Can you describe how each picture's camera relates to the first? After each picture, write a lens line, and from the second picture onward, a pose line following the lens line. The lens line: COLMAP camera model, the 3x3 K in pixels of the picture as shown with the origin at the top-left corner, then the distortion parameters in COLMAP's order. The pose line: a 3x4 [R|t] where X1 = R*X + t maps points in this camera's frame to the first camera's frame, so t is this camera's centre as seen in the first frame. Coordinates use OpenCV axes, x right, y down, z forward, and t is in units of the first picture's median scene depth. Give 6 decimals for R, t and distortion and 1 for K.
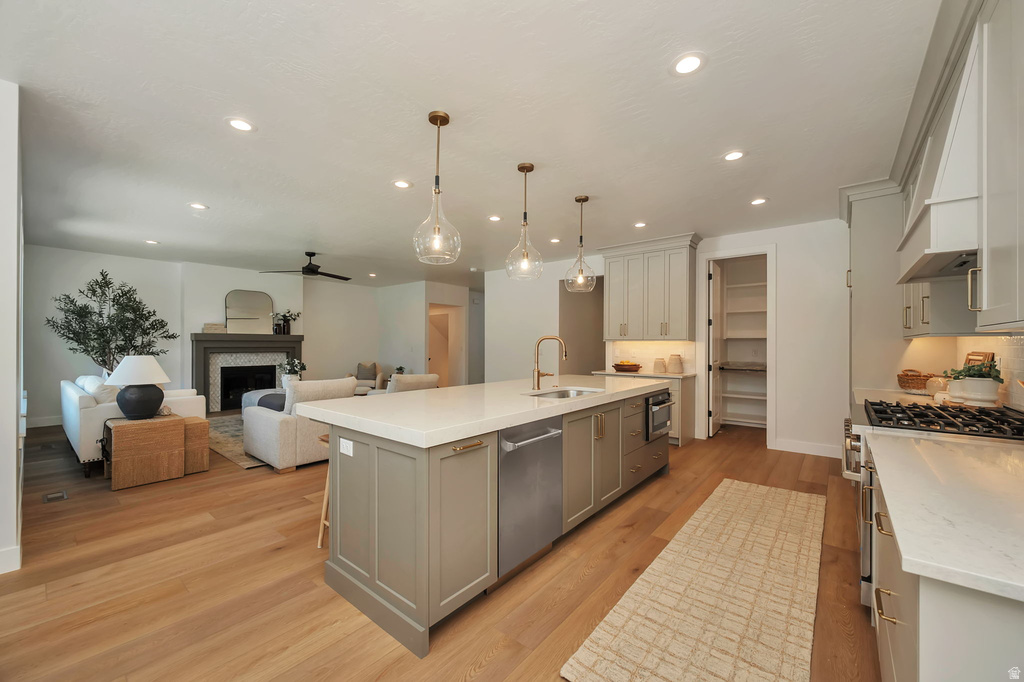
lens RADIAL K [[401.4, 0, 498.5], [0, 401.4, 342.3], [0, 0, 1]] dist [0.000081, 0.000457]
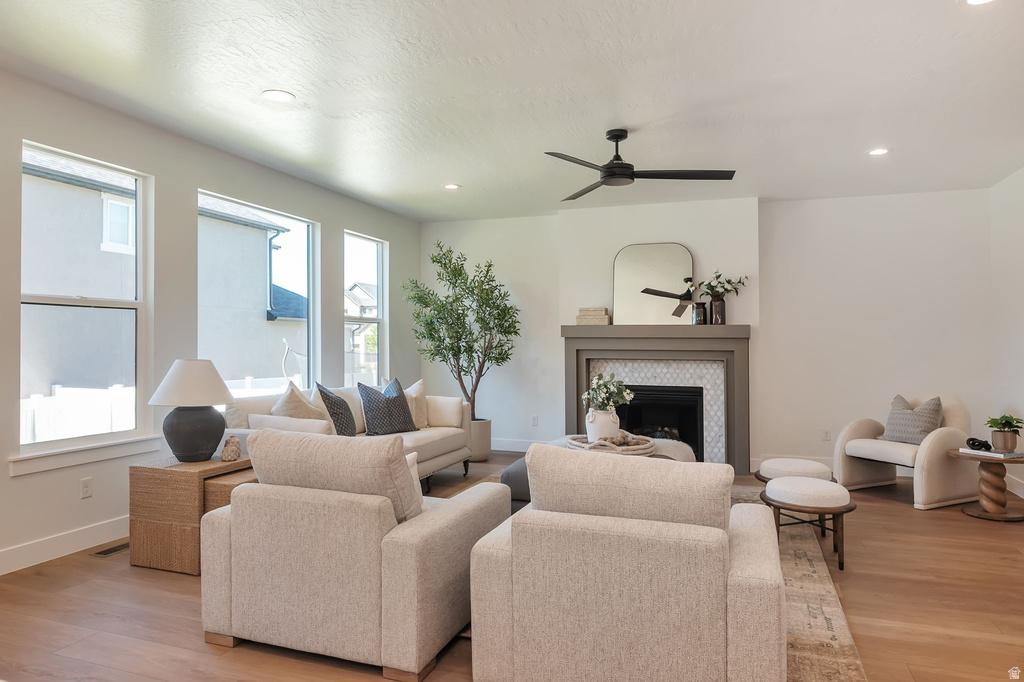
lens RADIAL K [[660.2, 0, 516.7], [0, 660.2, 339.4], [0, 0, 1]] dist [0.003130, 0.000355]
pose [[0.364572, -0.004934, -0.931162, 0.135402], [0.000666, 0.999987, -0.005038, 0.002800], [0.931175, 0.001217, 0.364570, 0.572582]]
